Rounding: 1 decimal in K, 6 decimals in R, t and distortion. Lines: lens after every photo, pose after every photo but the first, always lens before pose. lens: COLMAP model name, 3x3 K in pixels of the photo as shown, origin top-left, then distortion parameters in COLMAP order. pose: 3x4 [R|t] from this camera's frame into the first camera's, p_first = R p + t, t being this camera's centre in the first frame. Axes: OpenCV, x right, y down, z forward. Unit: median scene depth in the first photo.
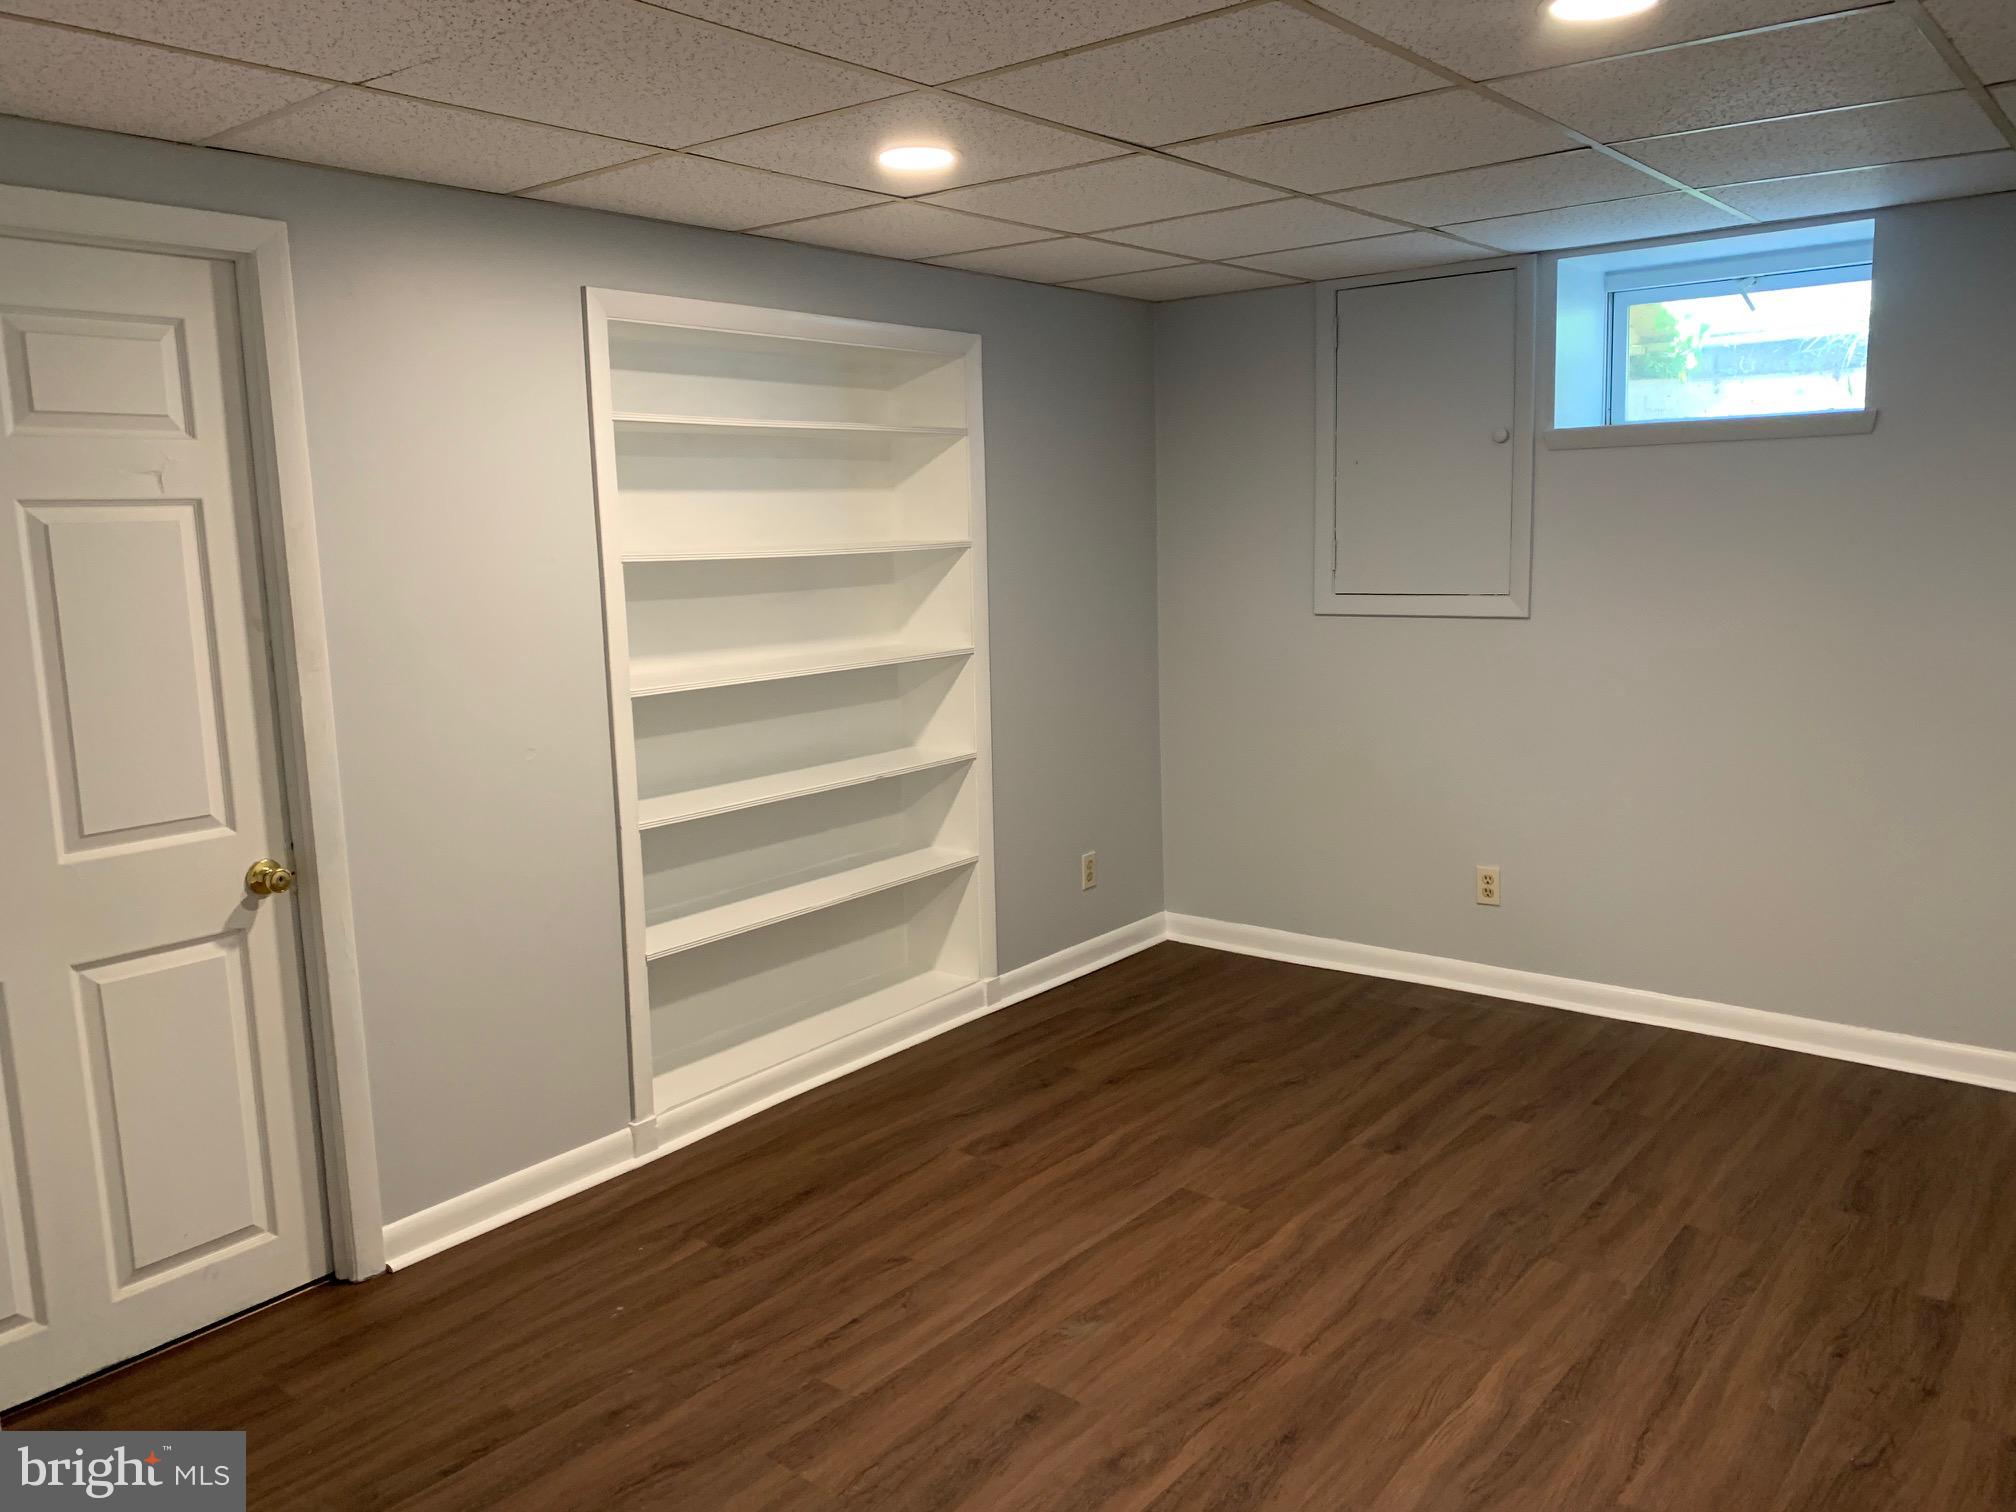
lens RADIAL K [[1531.3, 0, 993.2], [0, 1531.3, 740.8], [0, 0, 1]] dist [0.010796, -0.006779]
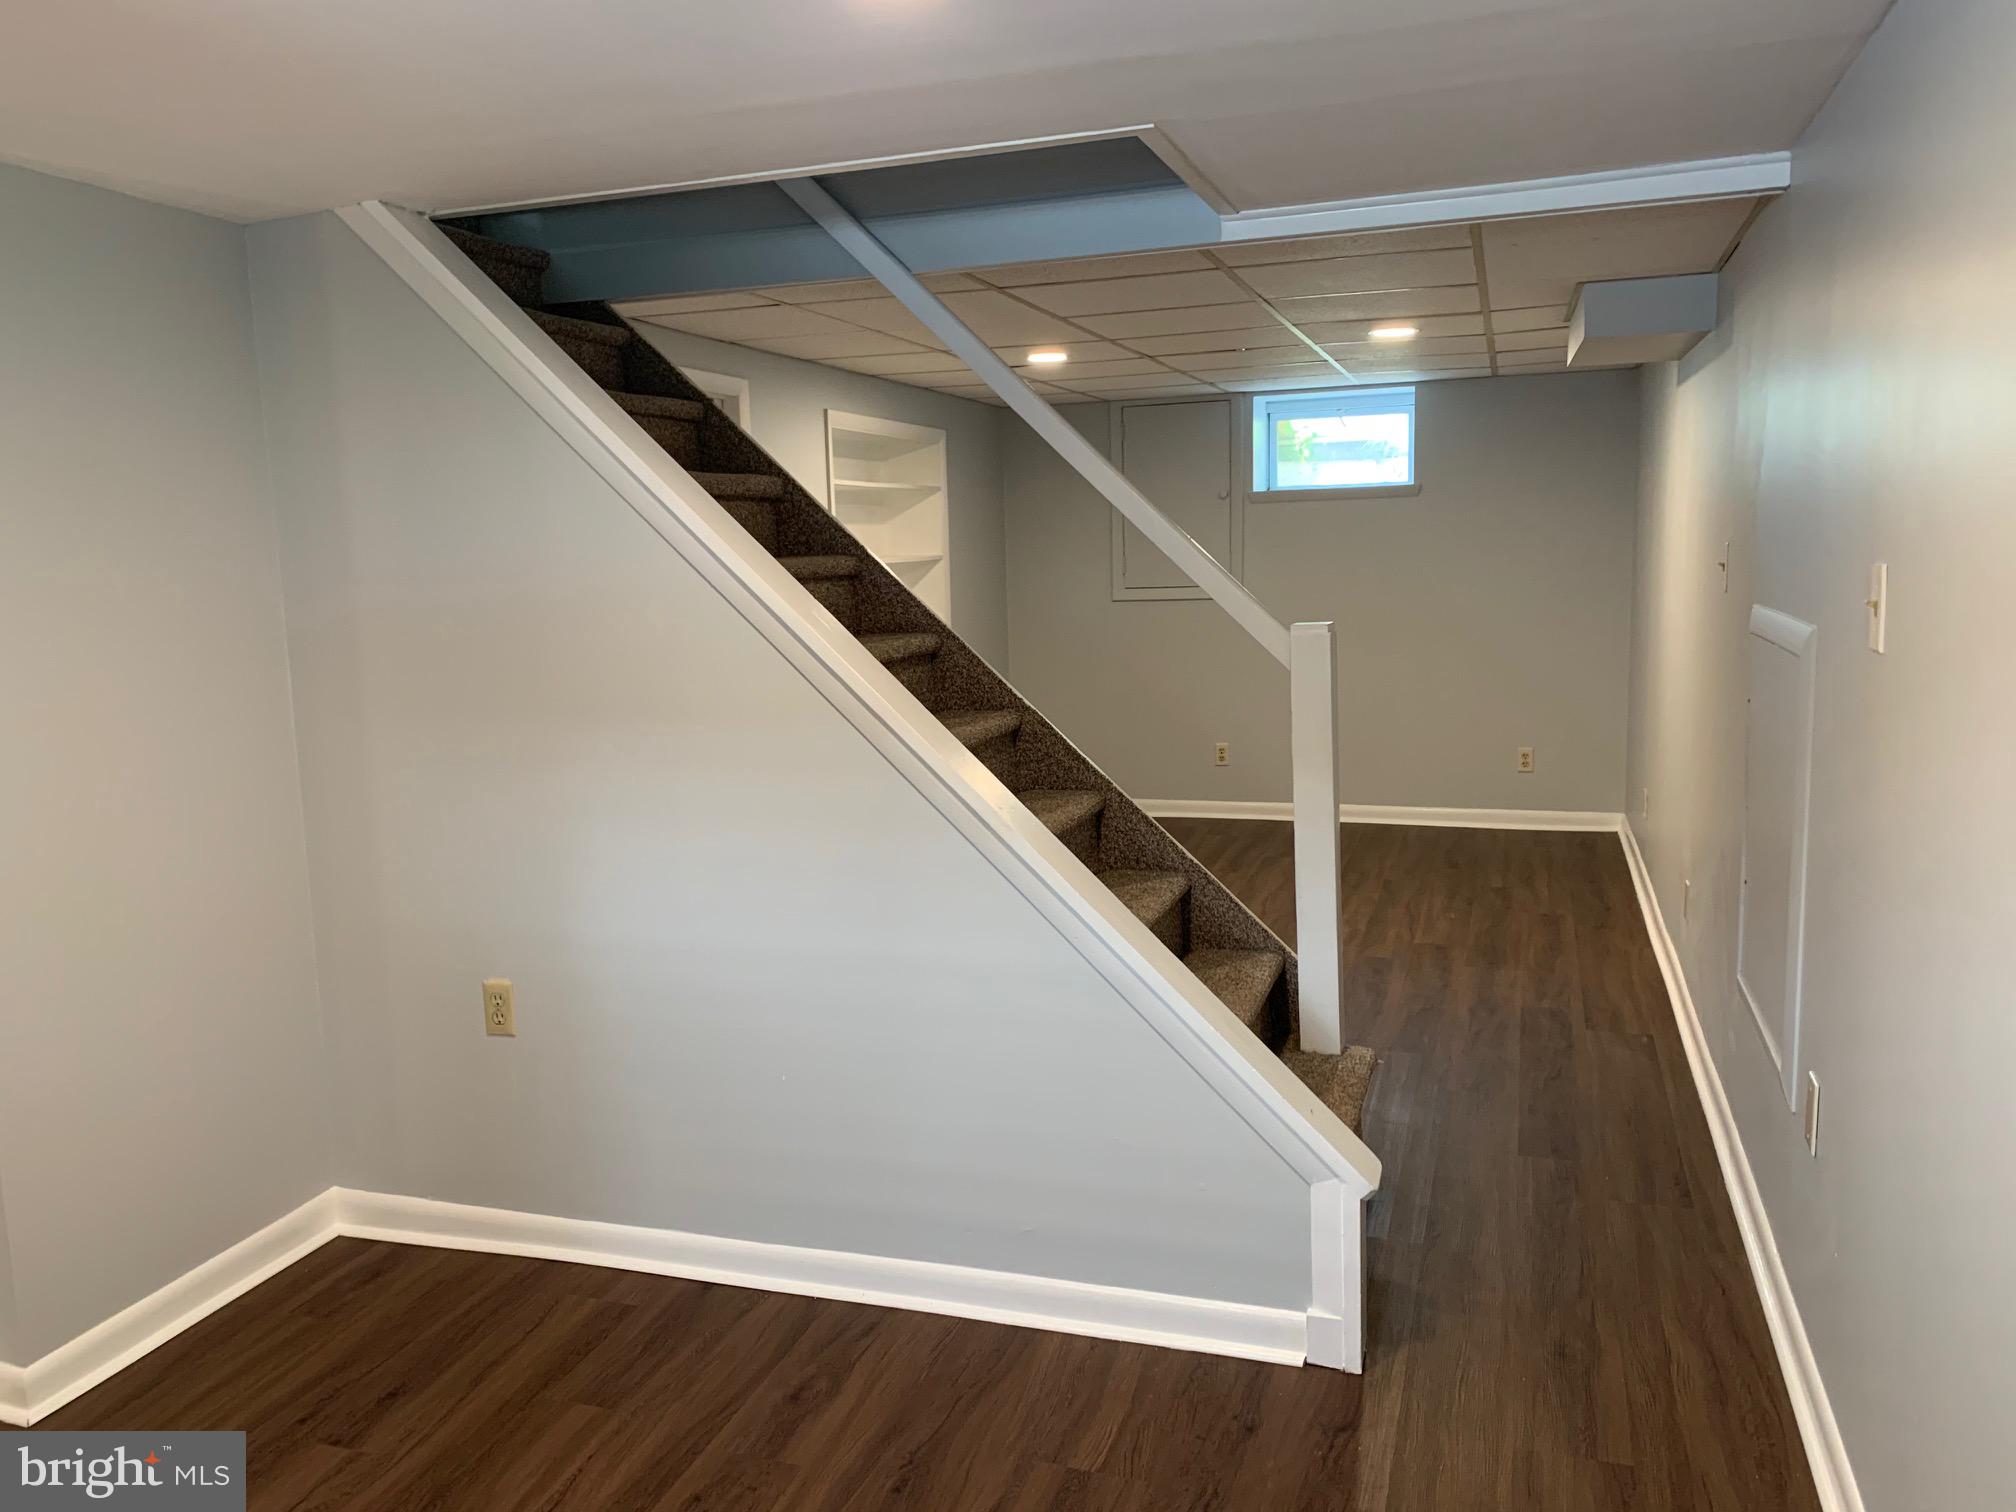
lens RADIAL K [[1519.5, 0, 971.3], [0, 1519.5, 750.7], [0, 0, 1]] dist [0.071538, -0.096756]
pose [[0.939969, -0.045788, 0.338173, -0.824500], [0.051635, 0.998631, -0.008309, 0.141980], [-0.337329, 0.025272, 0.941047, -0.814993]]
